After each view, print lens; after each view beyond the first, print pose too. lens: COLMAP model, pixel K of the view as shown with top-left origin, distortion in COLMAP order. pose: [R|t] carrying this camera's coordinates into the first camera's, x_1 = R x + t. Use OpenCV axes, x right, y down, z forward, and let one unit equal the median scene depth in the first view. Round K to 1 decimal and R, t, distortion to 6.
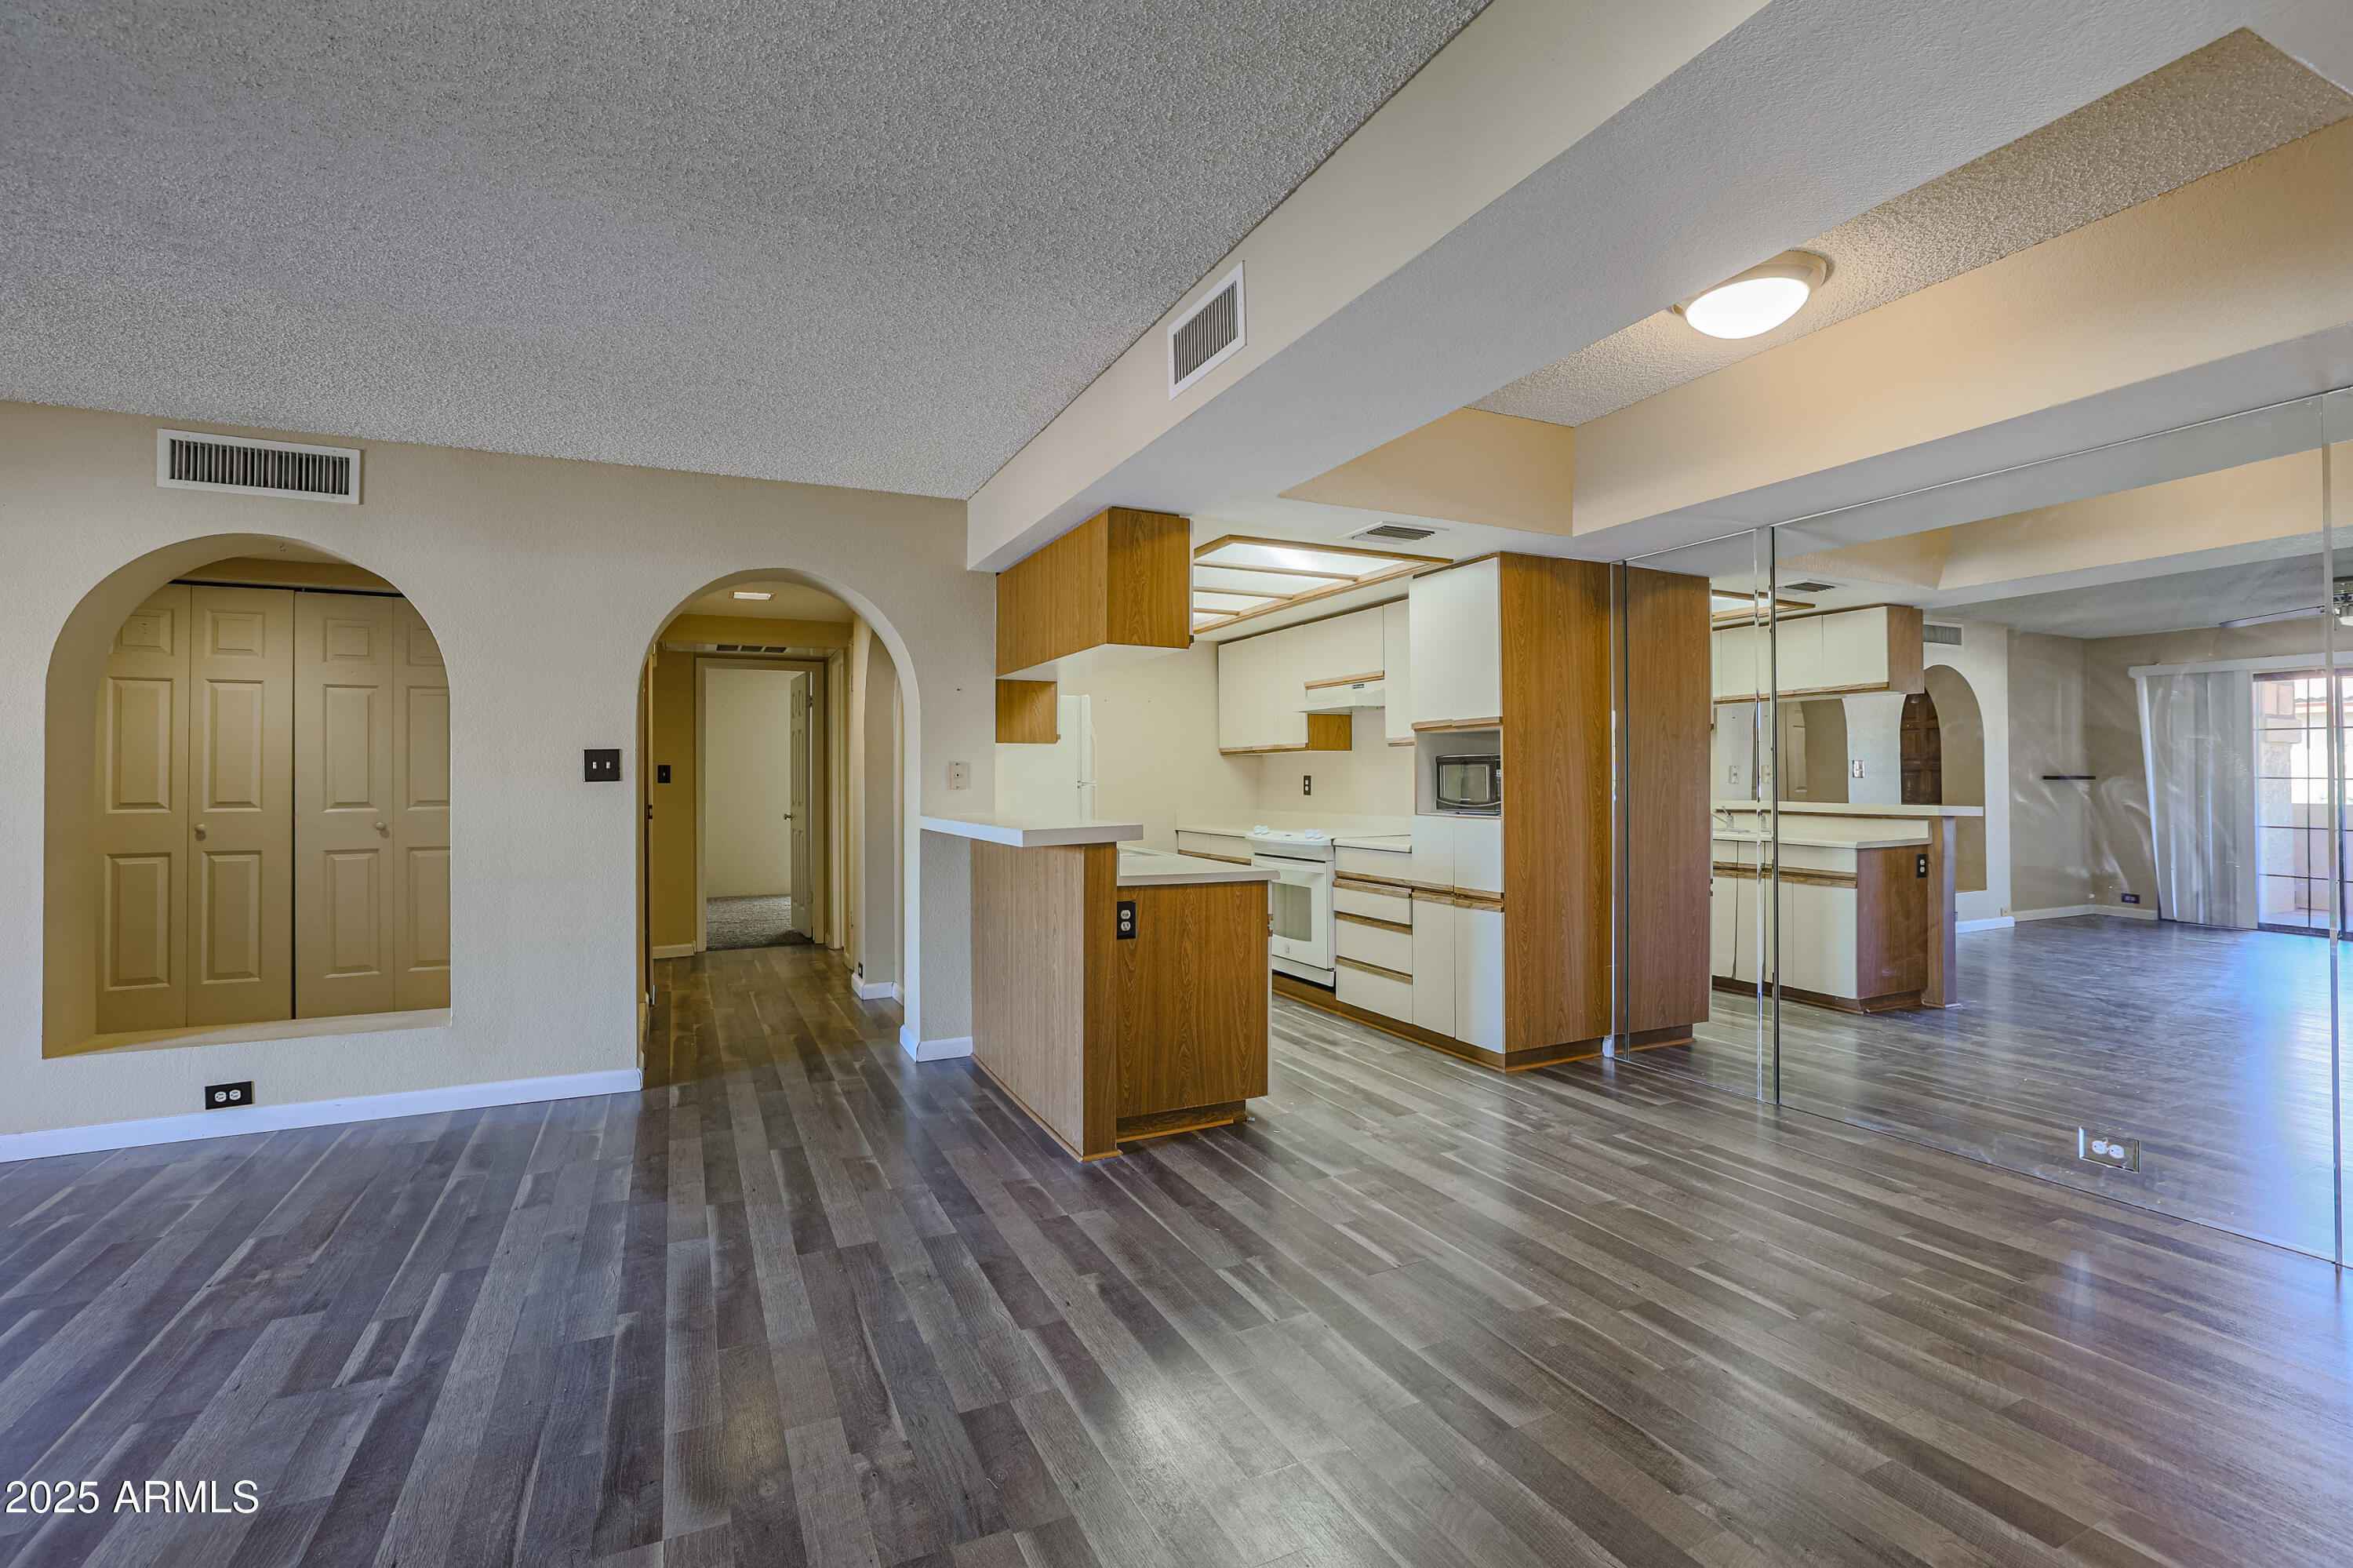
lens RADIAL K [[1050.4, 0, 1180.3], [0, 1050.4, 791.1], [0, 0, 1]] dist [-0.042959, 0.016188]
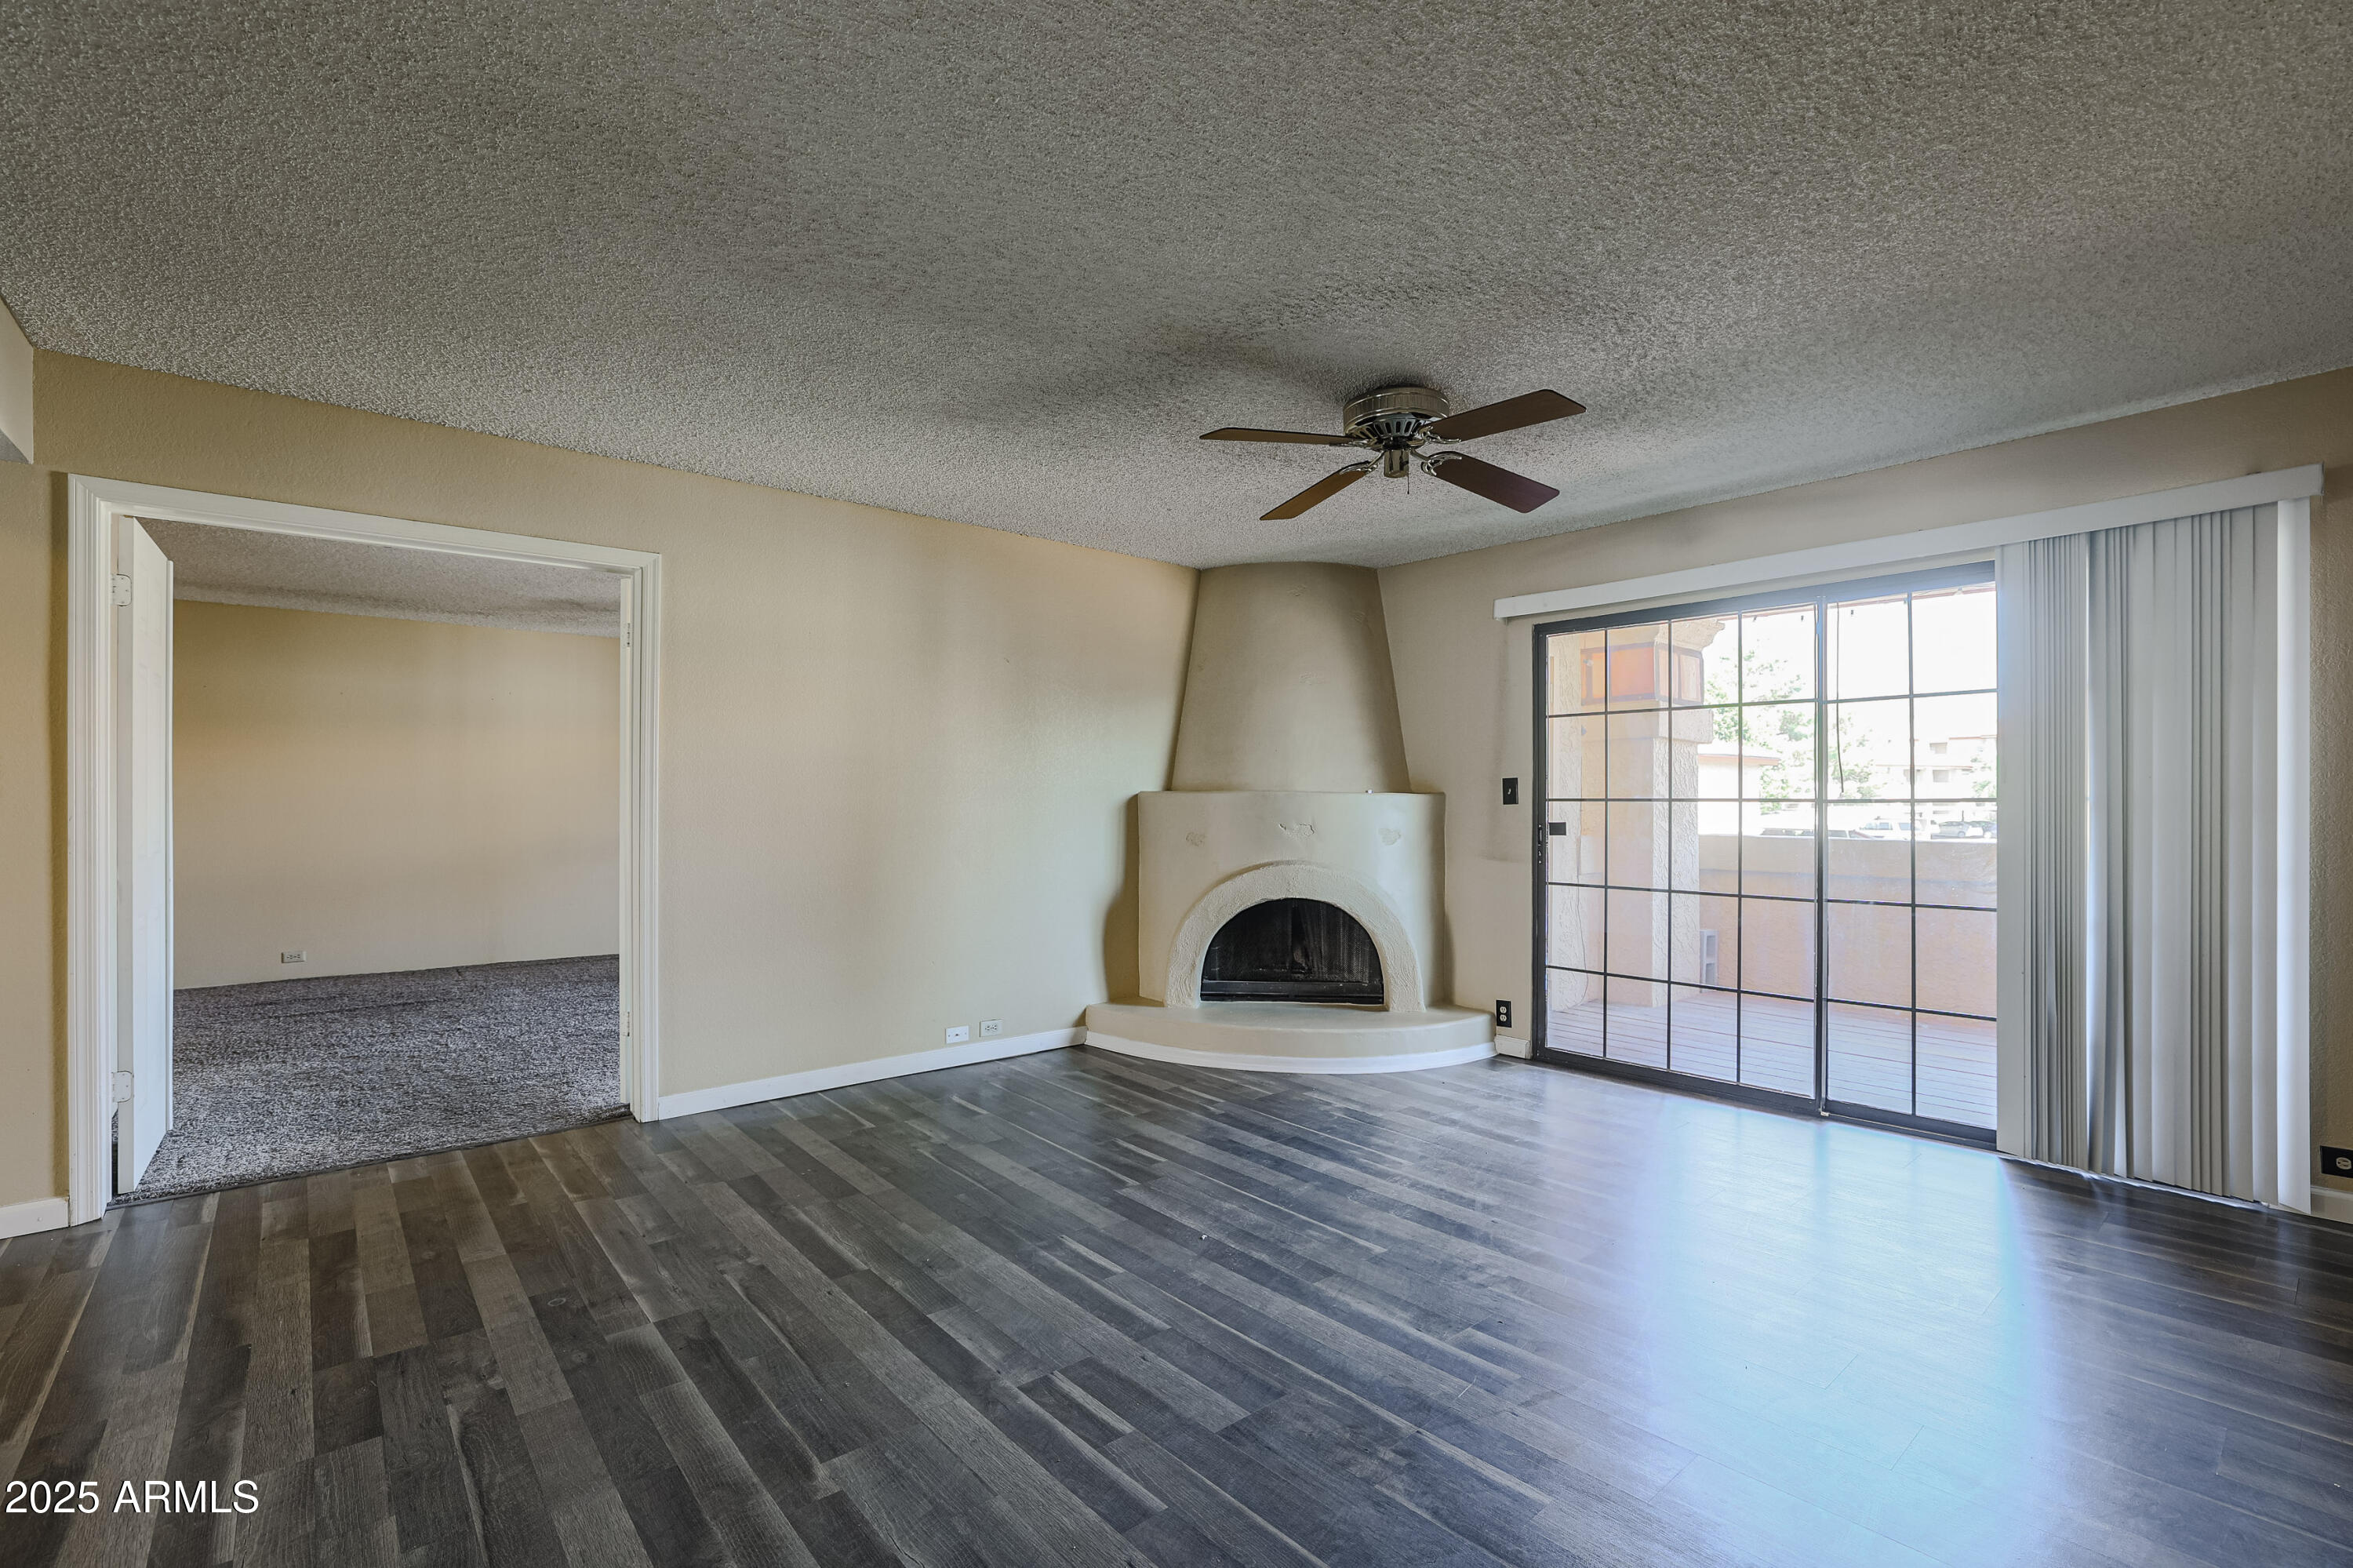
lens RADIAL K [[1050.4, 0, 1180.3], [0, 1050.4, 791.1], [0, 0, 1]] dist [-0.042959, 0.016188]
pose [[-0.966862, 0.001479, -0.255297, -0.503135], [0.001733, 0.999998, -0.000771, -0.011240], [0.255295, -0.001188, -0.966862, 1.530070]]
